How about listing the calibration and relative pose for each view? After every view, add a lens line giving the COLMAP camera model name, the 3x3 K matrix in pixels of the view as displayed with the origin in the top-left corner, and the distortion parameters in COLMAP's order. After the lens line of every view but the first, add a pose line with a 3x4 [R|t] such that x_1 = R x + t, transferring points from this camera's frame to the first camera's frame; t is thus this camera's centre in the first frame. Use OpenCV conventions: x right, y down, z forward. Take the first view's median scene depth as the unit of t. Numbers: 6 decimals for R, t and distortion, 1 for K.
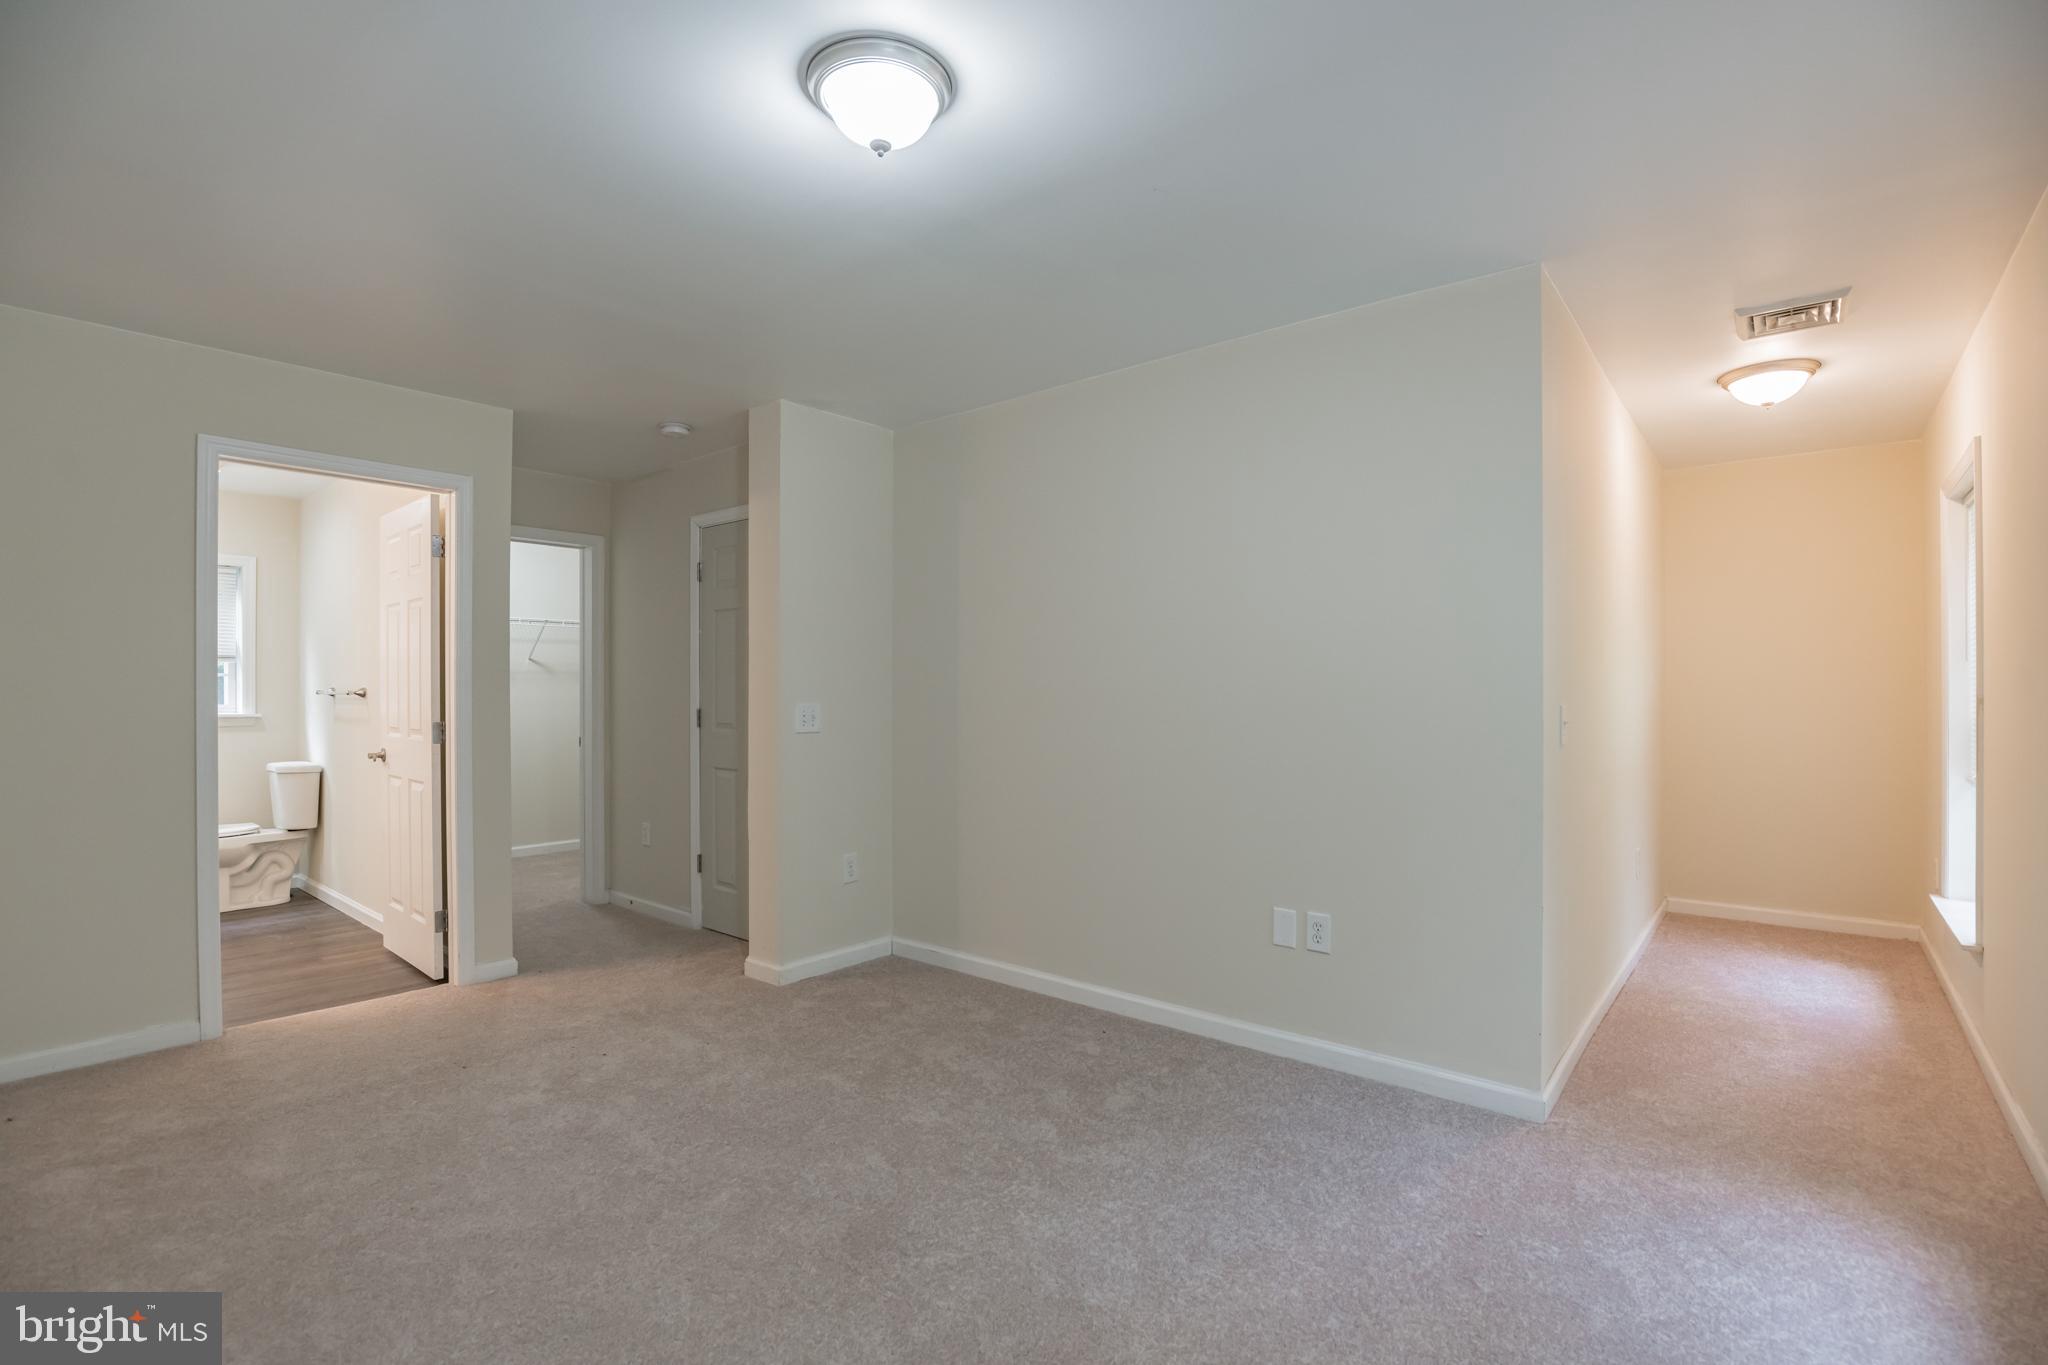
lens RADIAL K [[939.9, 0, 1036.0], [0, 939.9, 682.5], [0, 0, 1]] dist [-0.011057, 0.000186]
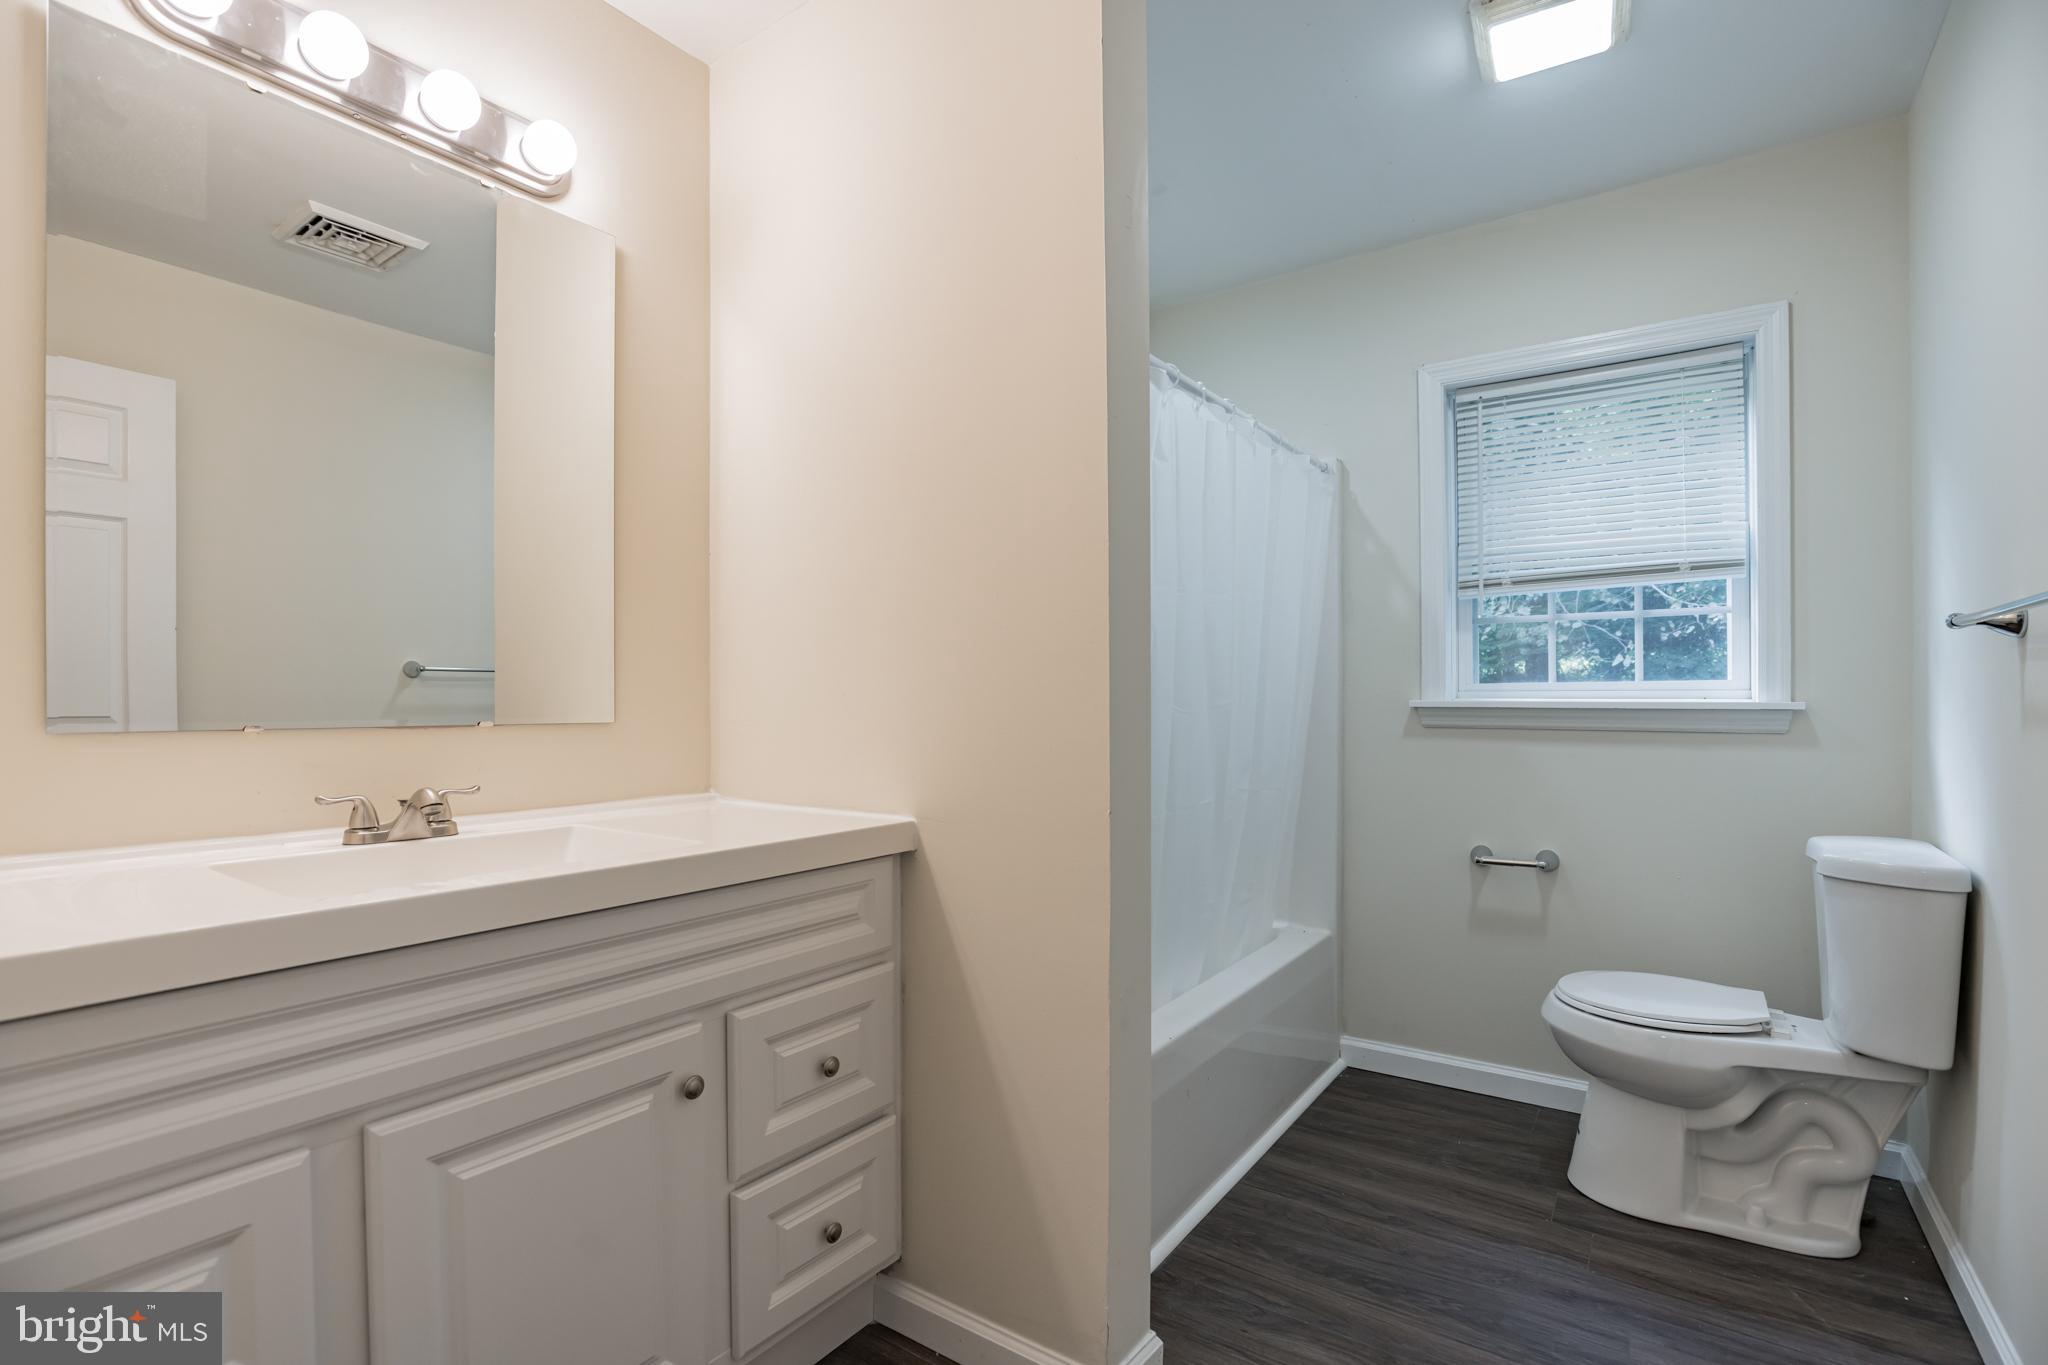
lens RADIAL K [[939.9, 0, 1037.5], [0, 939.9, 694.8], [0, 0, 1]] dist [-0.011057, 0.000186]
pose [[0.116283, 0.011603, -0.993148, -0.503645], [-0.010426, 0.999891, 0.010461, 0.030880], [0.993161, 0.009139, 0.116391, 0.665455]]
